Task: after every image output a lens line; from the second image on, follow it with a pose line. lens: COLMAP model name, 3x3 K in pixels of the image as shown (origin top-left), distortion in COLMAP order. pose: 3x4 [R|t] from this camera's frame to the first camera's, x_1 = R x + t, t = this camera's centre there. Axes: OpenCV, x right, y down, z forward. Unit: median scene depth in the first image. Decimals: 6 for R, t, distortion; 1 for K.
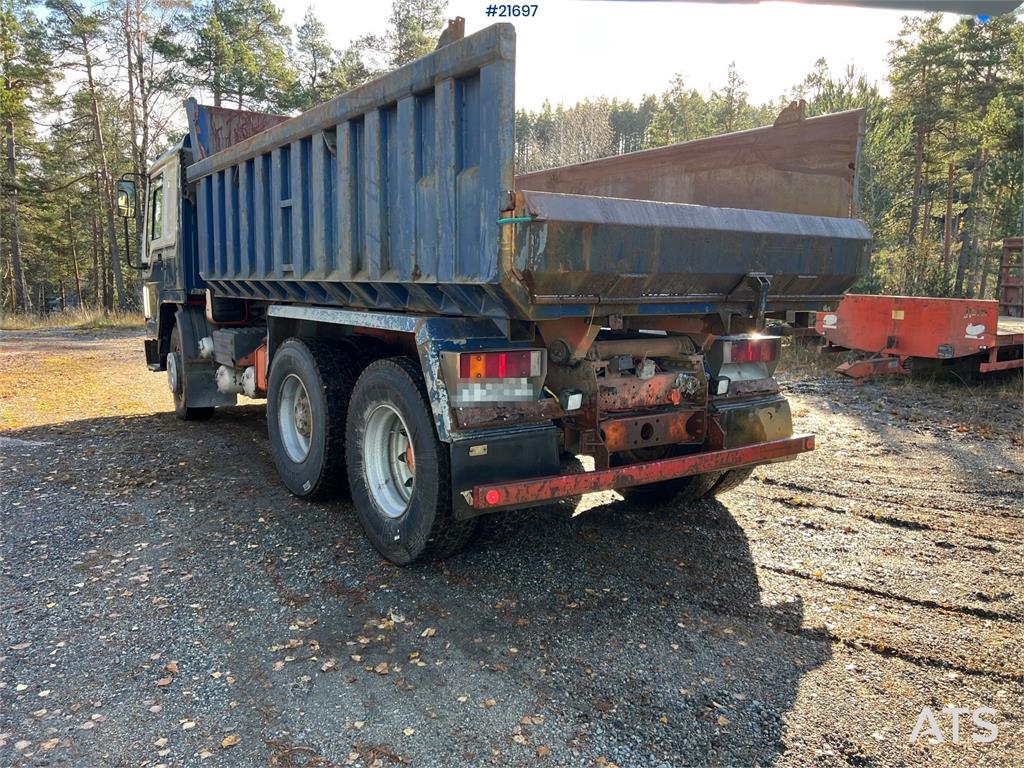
lens RADIAL K [[766.3, 0, 503.7], [0, 766.3, 375.1], [0, 0, 1]] dist [0.069667, -0.079599]
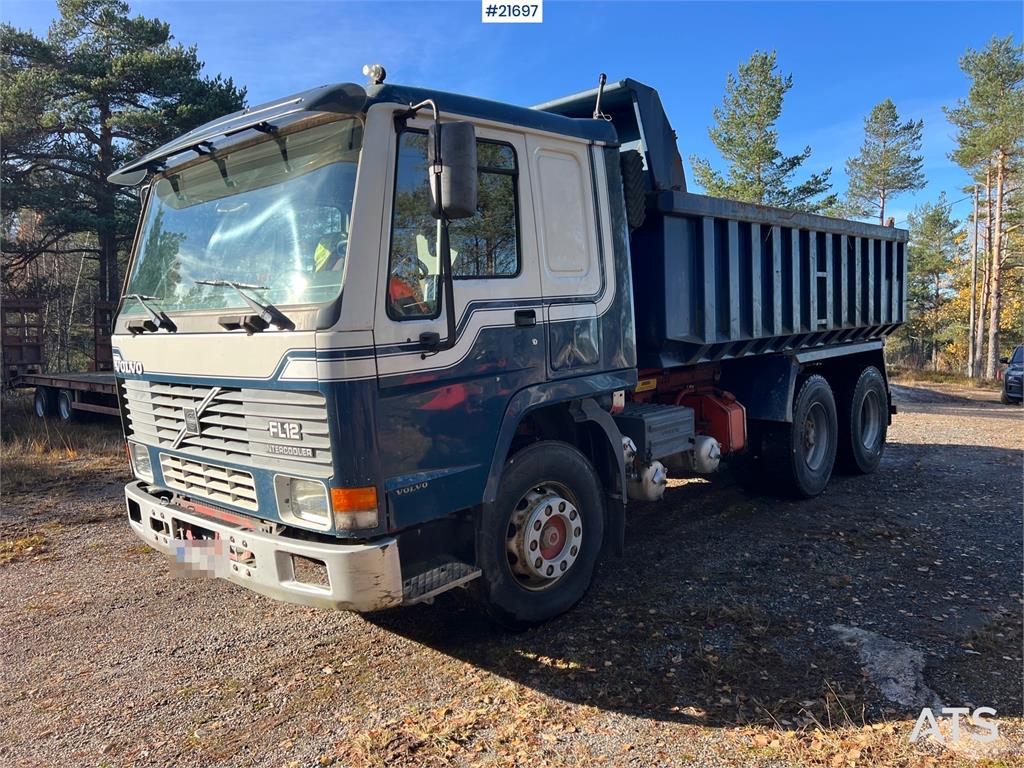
lens RADIAL K [[765.3, 0, 515.2], [0, 765.3, 386.1], [0, 0, 1]] dist [0.062625, -0.069734]
pose [[-0.208392, -0.088405, 0.974042, -1.701252], [0.154322, 0.980459, 0.122004, -0.314158], [-0.965794, 0.175741, -0.190677, 2.043805]]
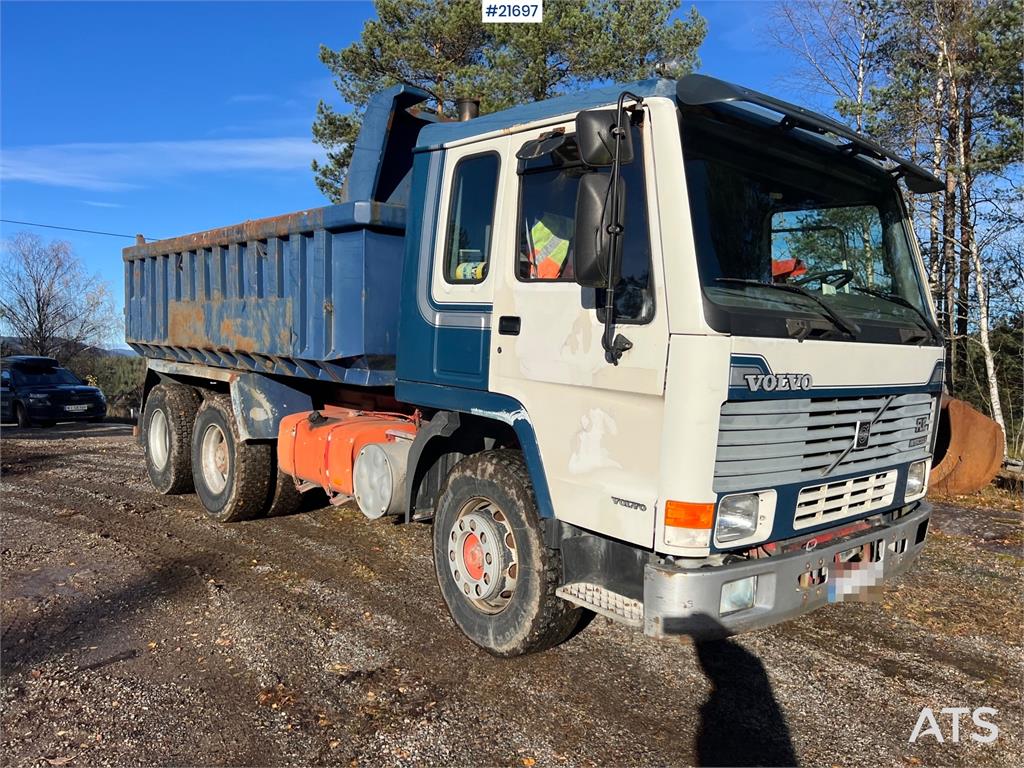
lens RADIAL K [[765.0, 0, 508.7], [0, 765.0, 392.8], [0, 0, 1]] dist [0.070288, -0.080027]
pose [[-0.993900, -0.034440, -0.104765, -0.281406], [-0.053777, 0.980737, 0.187782, -0.405594], [0.096280, 0.192271, -0.976607, 3.020238]]
